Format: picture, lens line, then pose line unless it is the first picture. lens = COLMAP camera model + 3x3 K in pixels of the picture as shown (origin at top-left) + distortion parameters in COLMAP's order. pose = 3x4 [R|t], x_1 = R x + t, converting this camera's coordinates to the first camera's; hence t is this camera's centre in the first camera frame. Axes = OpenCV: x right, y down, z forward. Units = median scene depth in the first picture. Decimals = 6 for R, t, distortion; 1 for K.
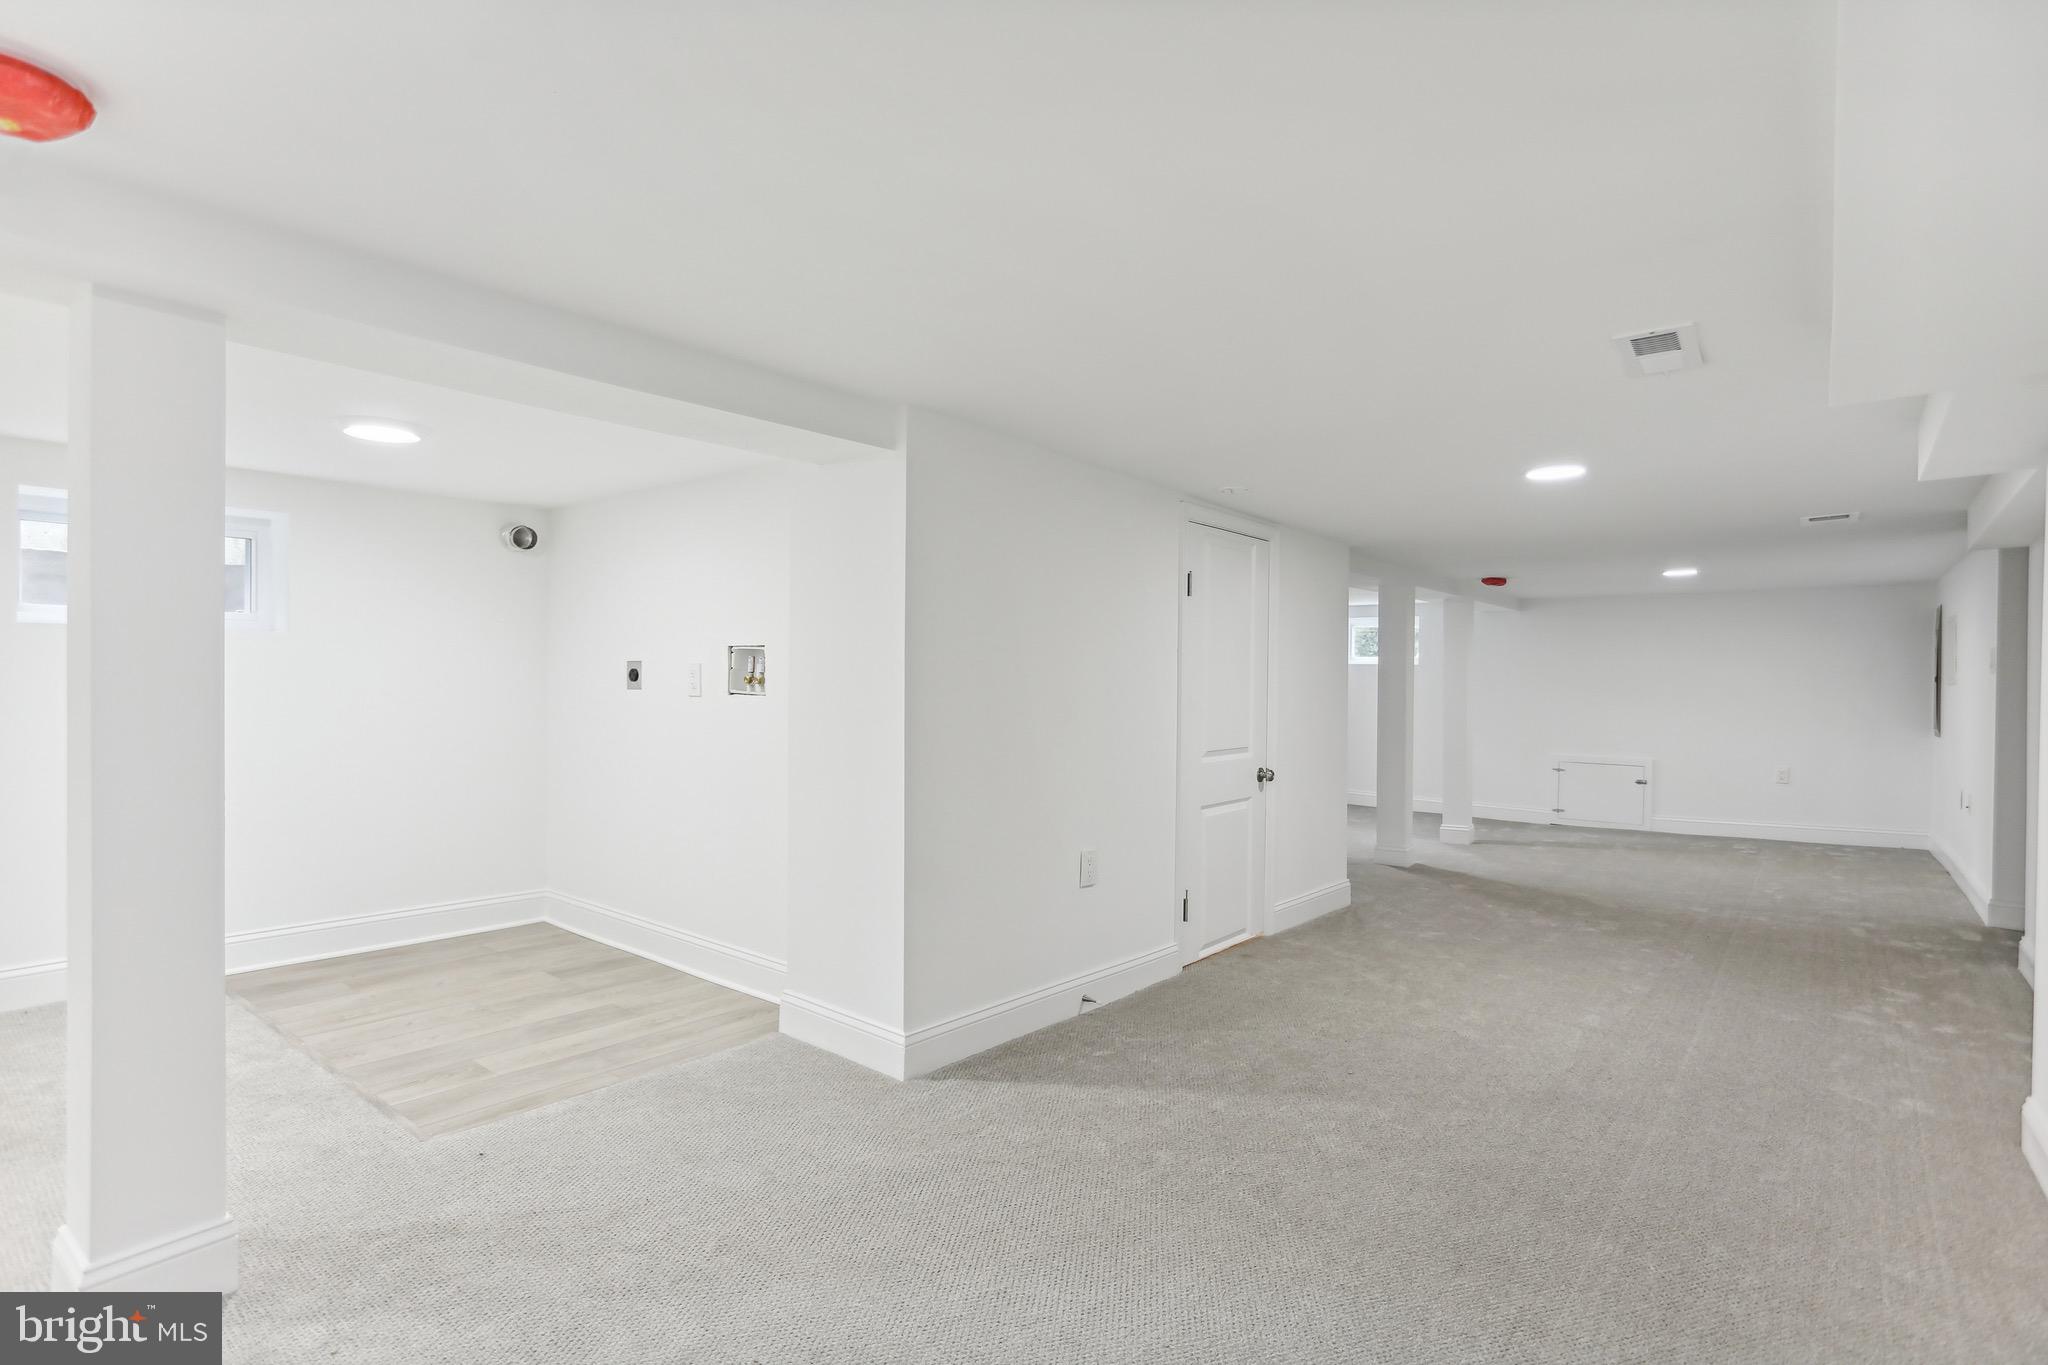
lens RADIAL K [[995.2, 0, 1031.2], [0, 995.2, 697.0], [0, 0, 1]] dist [-0.043500, 0.019464]
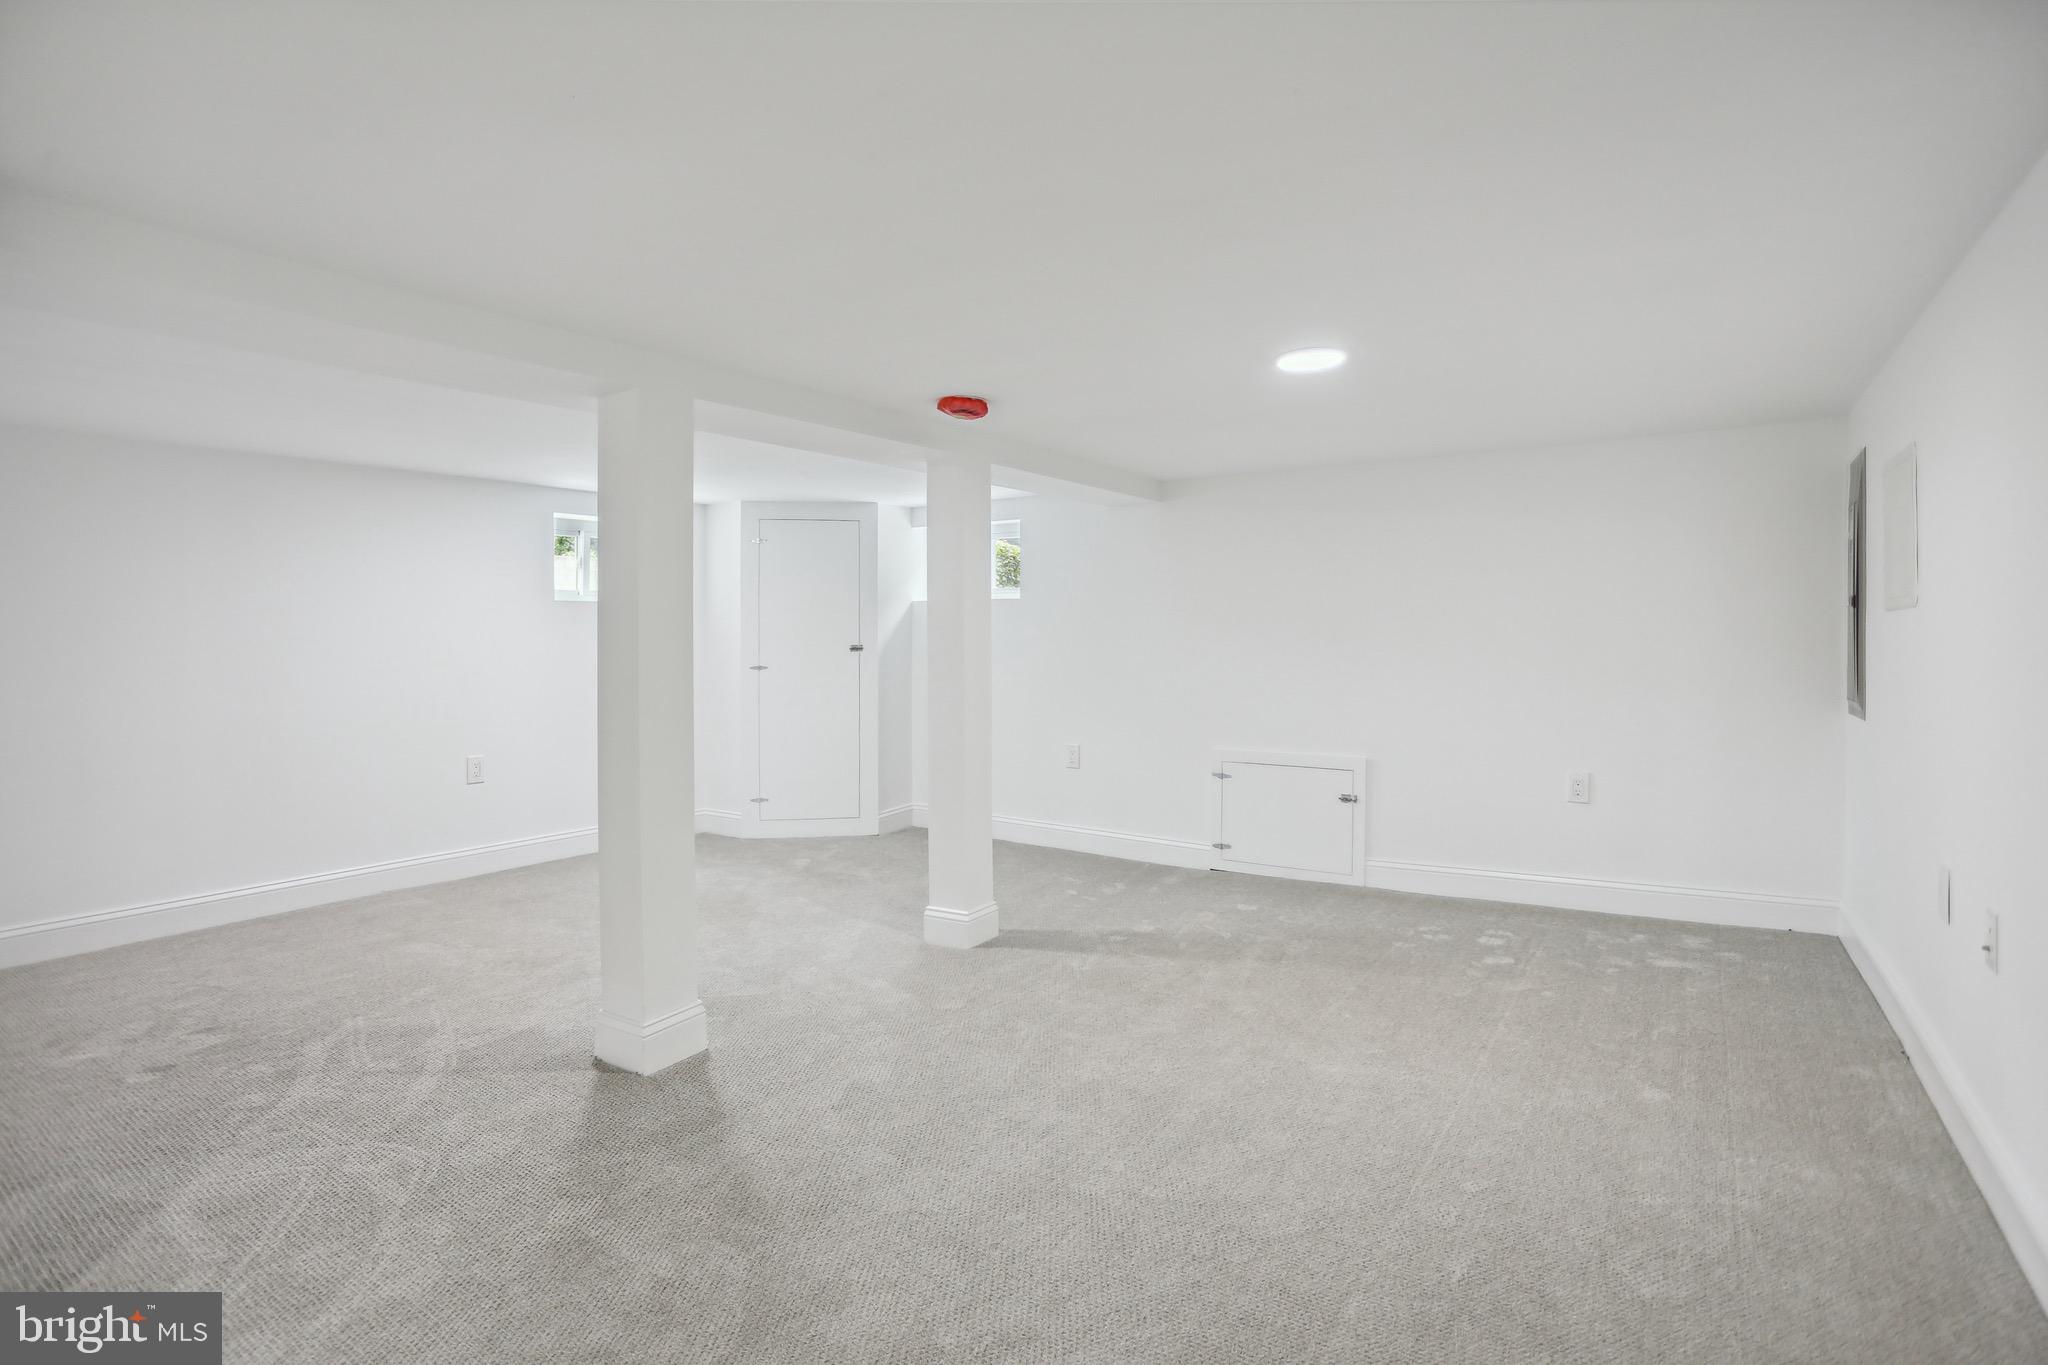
lens RADIAL K [[995.2, 0, 1026.1], [0, 995.2, 663.6], [0, 0, 1]] dist [-0.043500, 0.019464]
pose [[0.996448, -0.019685, 0.081882, 0.421168], [0.018719, 0.999746, 0.012553, -0.000874], [-0.082109, -0.010976, 0.996563, 0.483635]]
